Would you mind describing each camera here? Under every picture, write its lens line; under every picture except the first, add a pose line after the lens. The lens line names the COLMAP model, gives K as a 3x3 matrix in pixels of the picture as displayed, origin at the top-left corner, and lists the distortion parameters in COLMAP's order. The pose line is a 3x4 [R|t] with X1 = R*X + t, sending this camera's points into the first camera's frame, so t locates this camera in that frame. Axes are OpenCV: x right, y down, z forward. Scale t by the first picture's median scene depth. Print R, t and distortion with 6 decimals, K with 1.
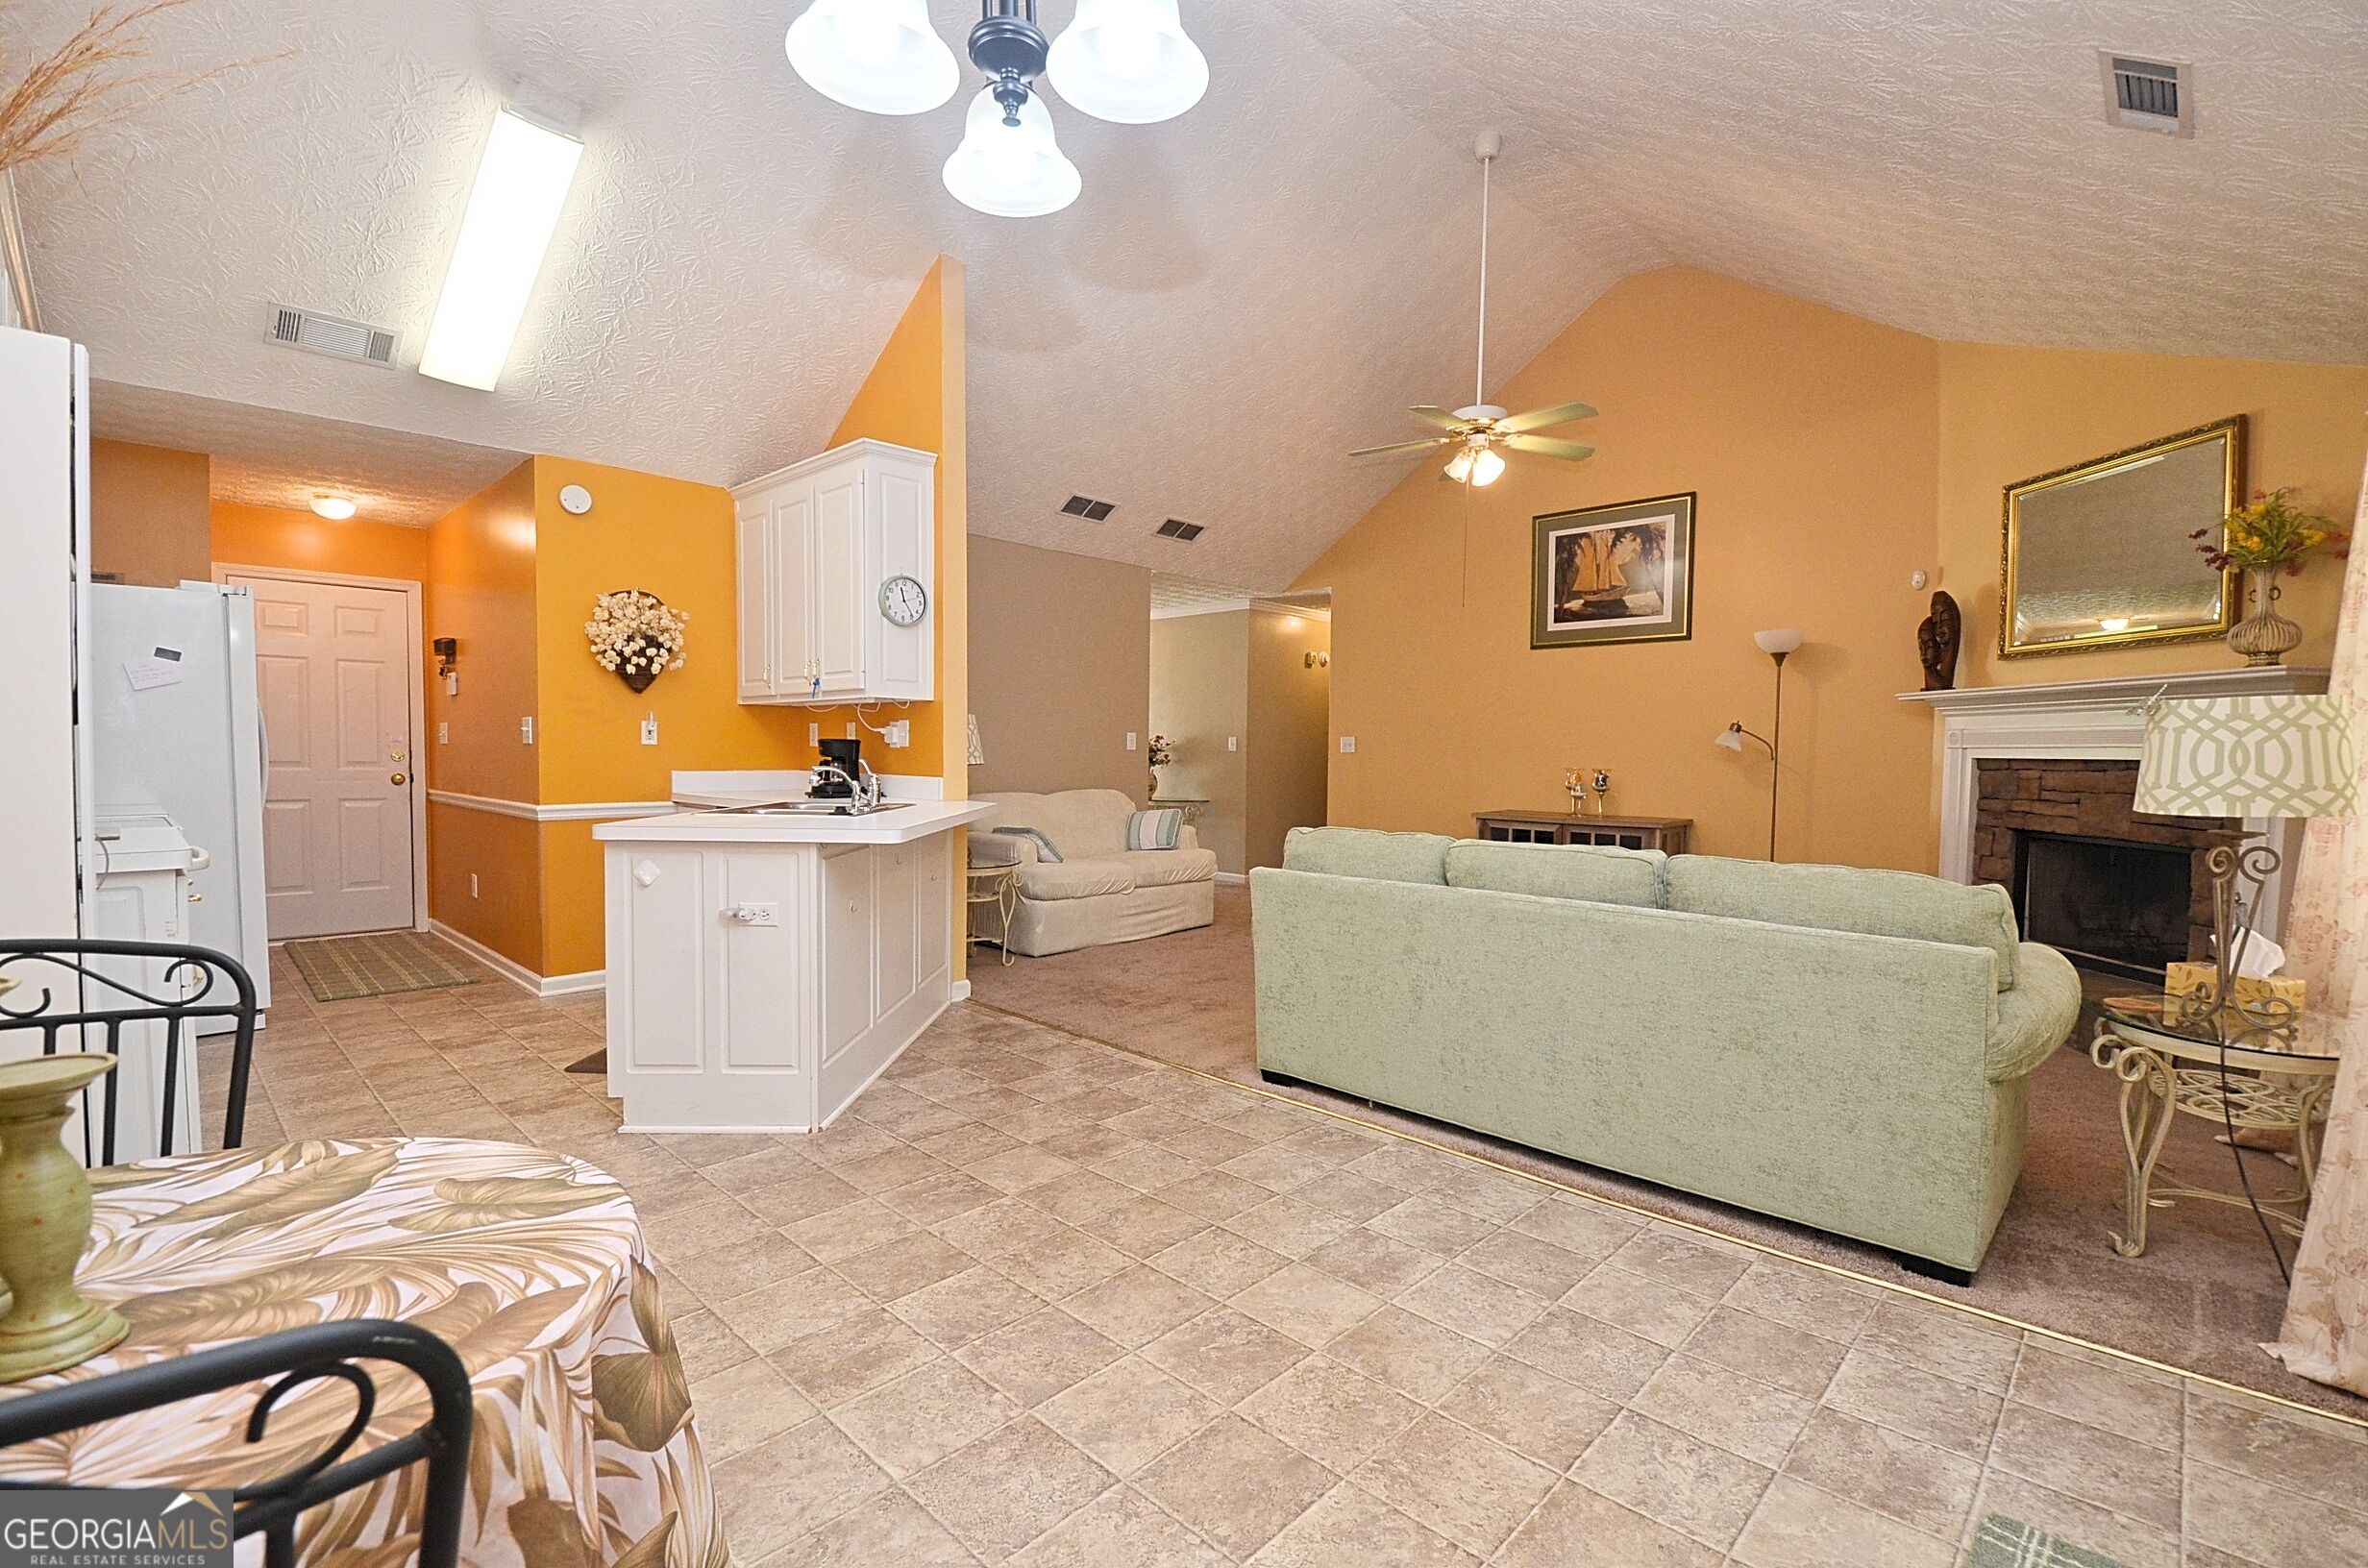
lens RADIAL K [[1036.1, 0, 1219.2], [0, 1036.1, 803.4], [0, 0, 1]] dist [0.026152, -0.027411]
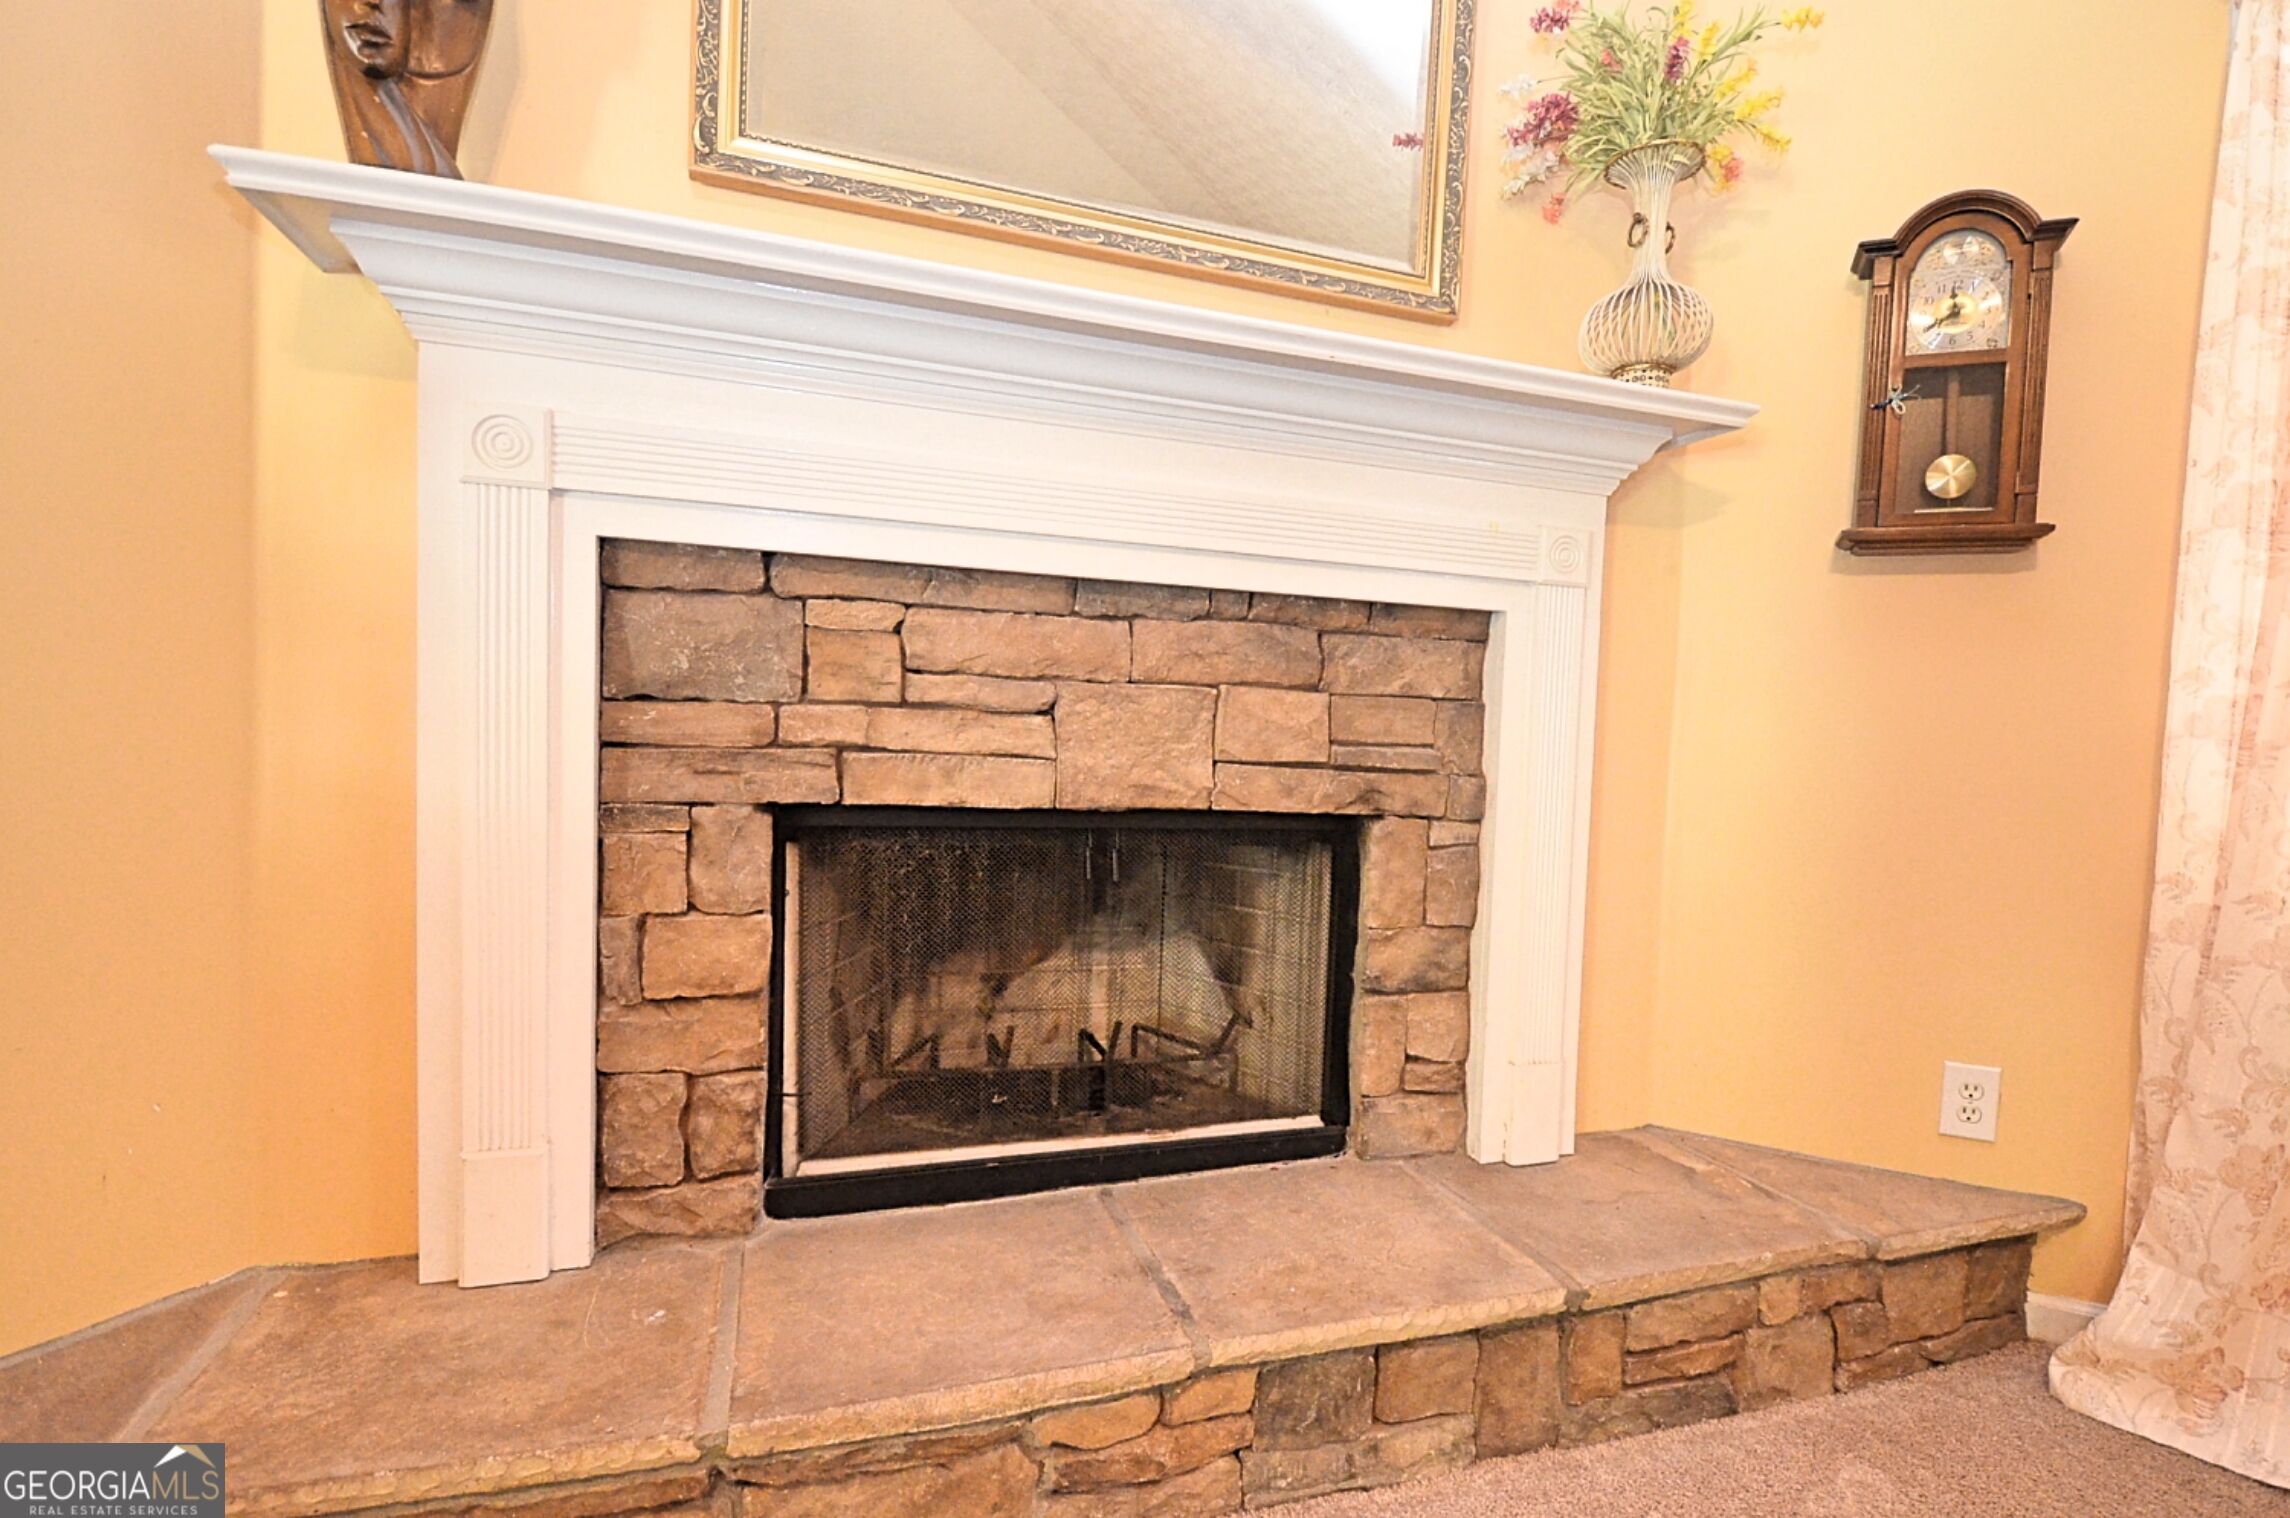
lens RADIAL K [[1074.6, 0, 1181.5], [0, 1074.6, 786.9], [0, 0, 1]] dist [0.015277, -0.030436]
pose [[-0.293059, -0.075679, 0.953095, 0.478382], [0.009001, 0.996600, 0.081901, -0.004333], [-0.956052, 0.032581, -0.291381, 1.045064]]
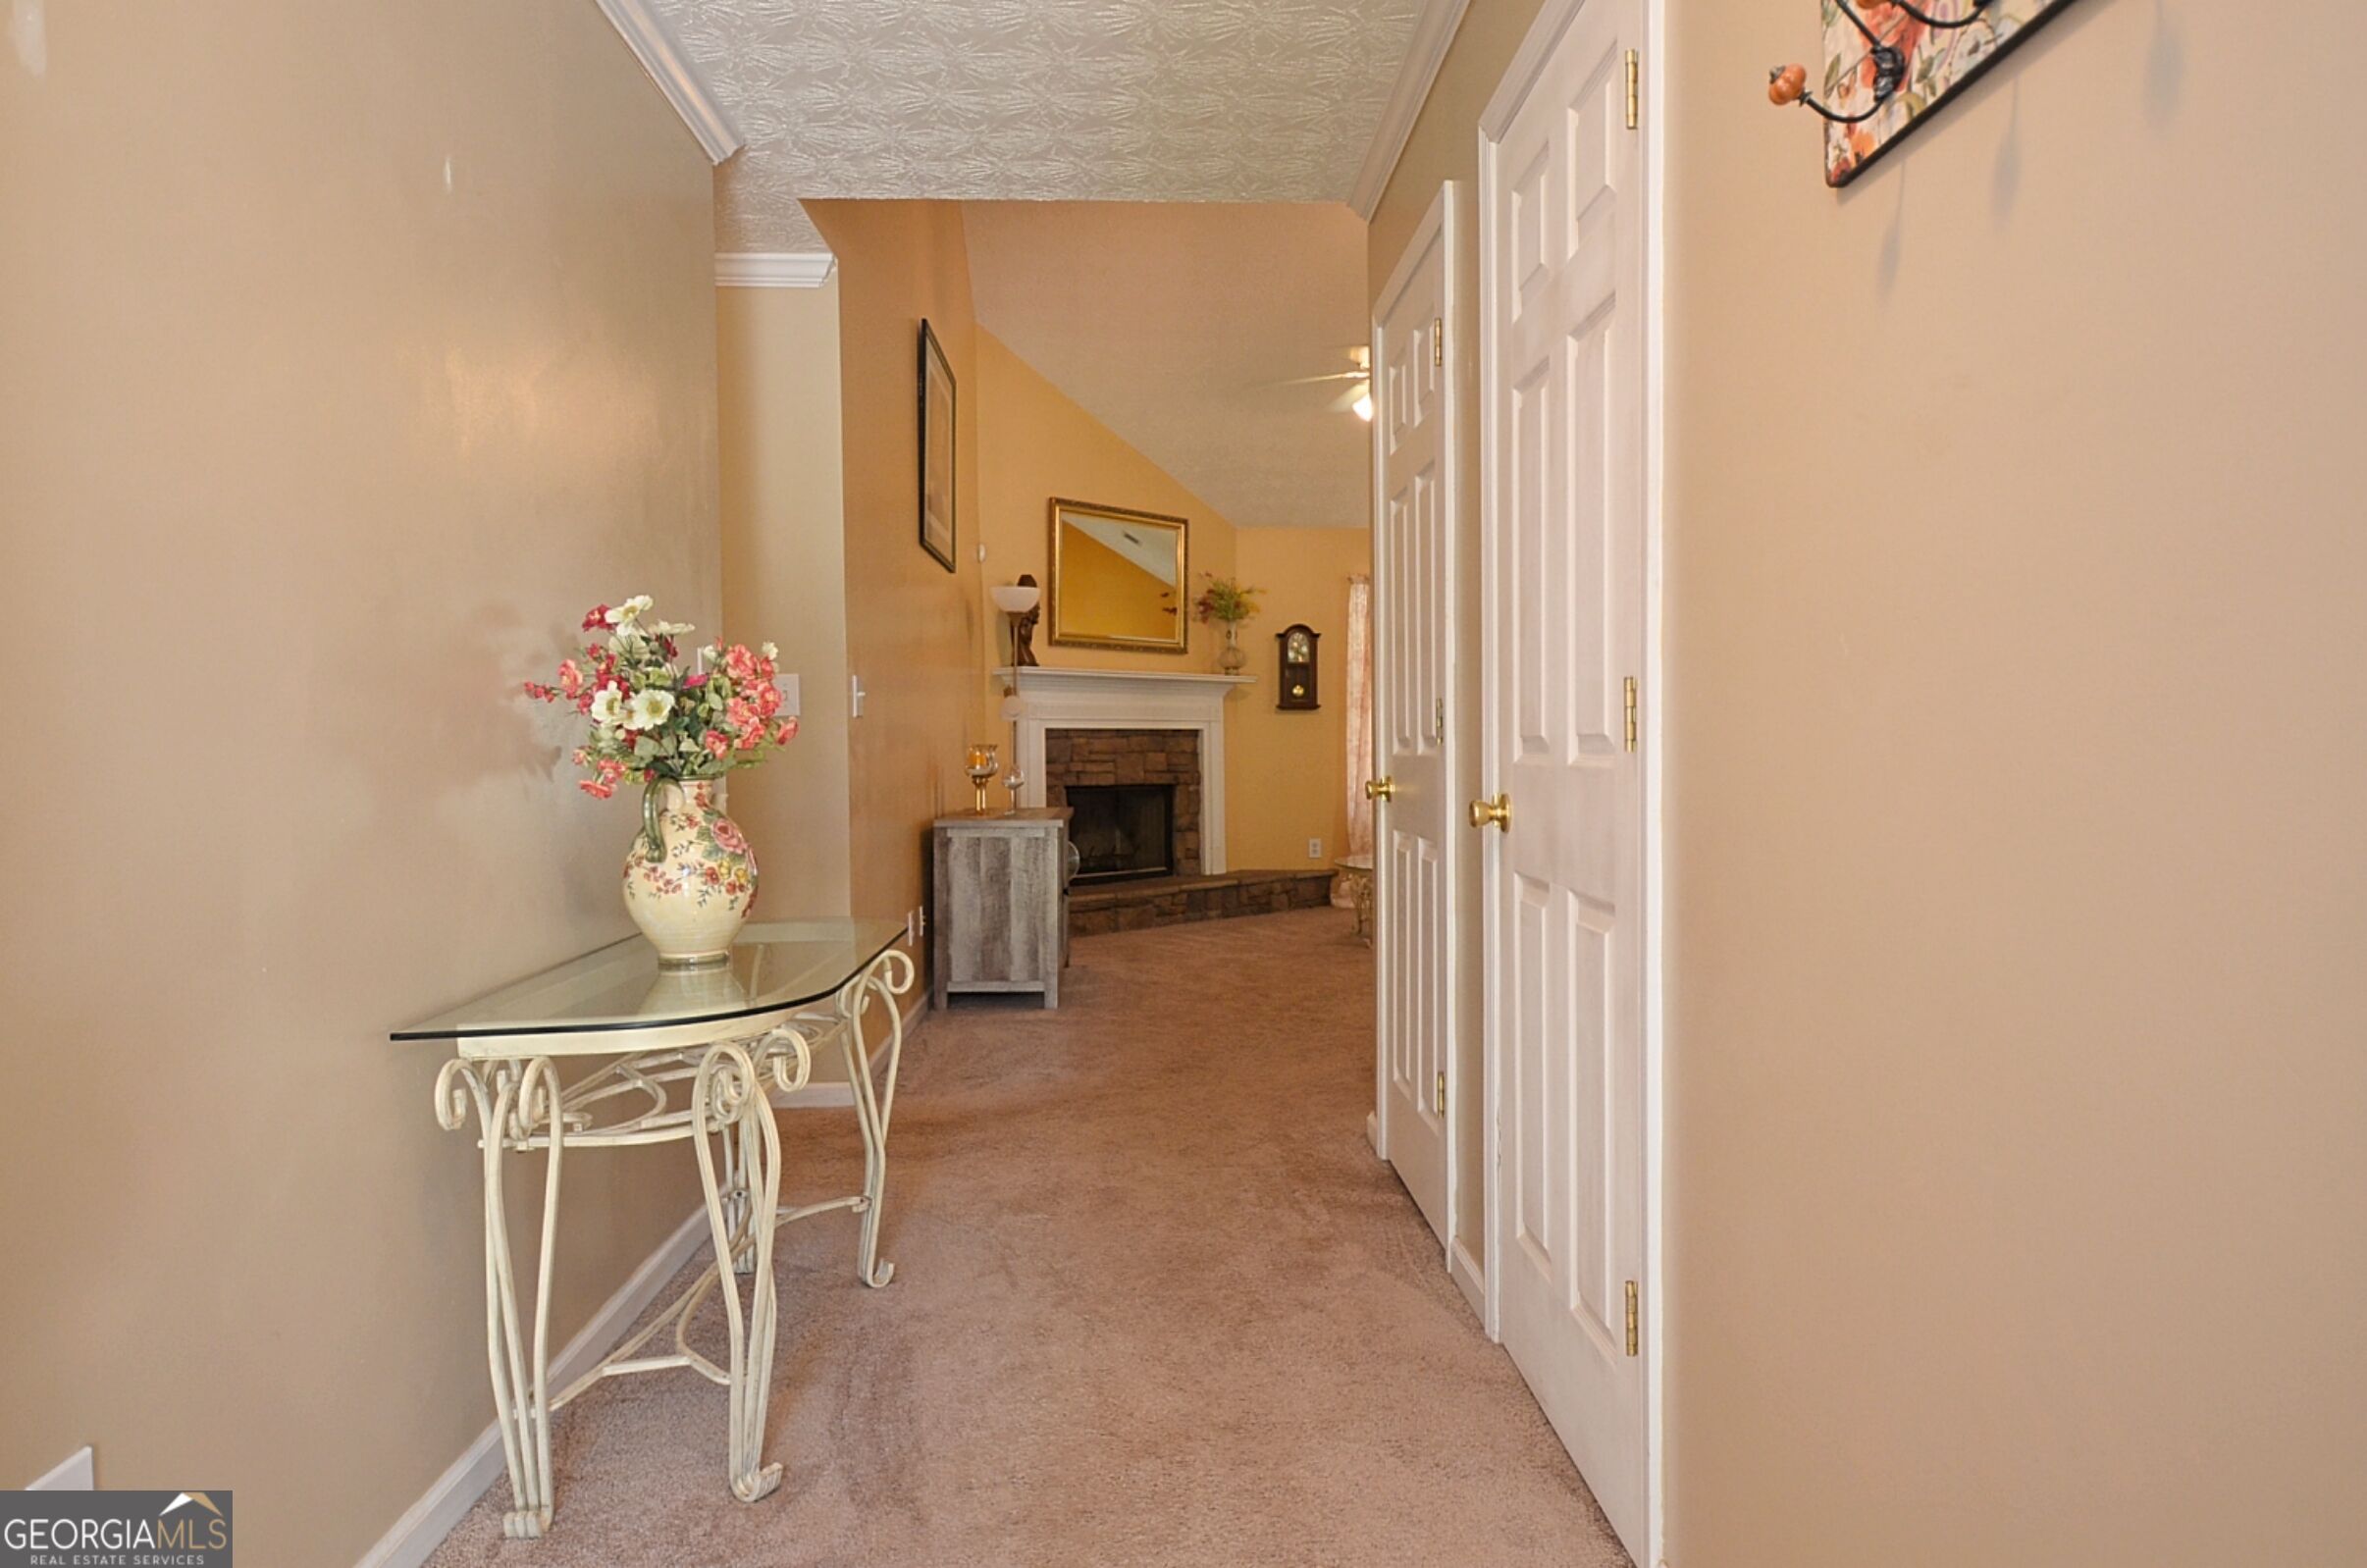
lens RADIAL K [[1502.9, 0, 1183.5], [0, 1502.9, 784.0], [0, 0, 1]] dist [0.001058, 0.000004]
pose [[-0.707248, -0.024191, 0.706551, -0.602394], [0.036635, 0.996817, 0.070801, -0.103719], [-0.706015, 0.075958, -0.704111, 2.273037]]
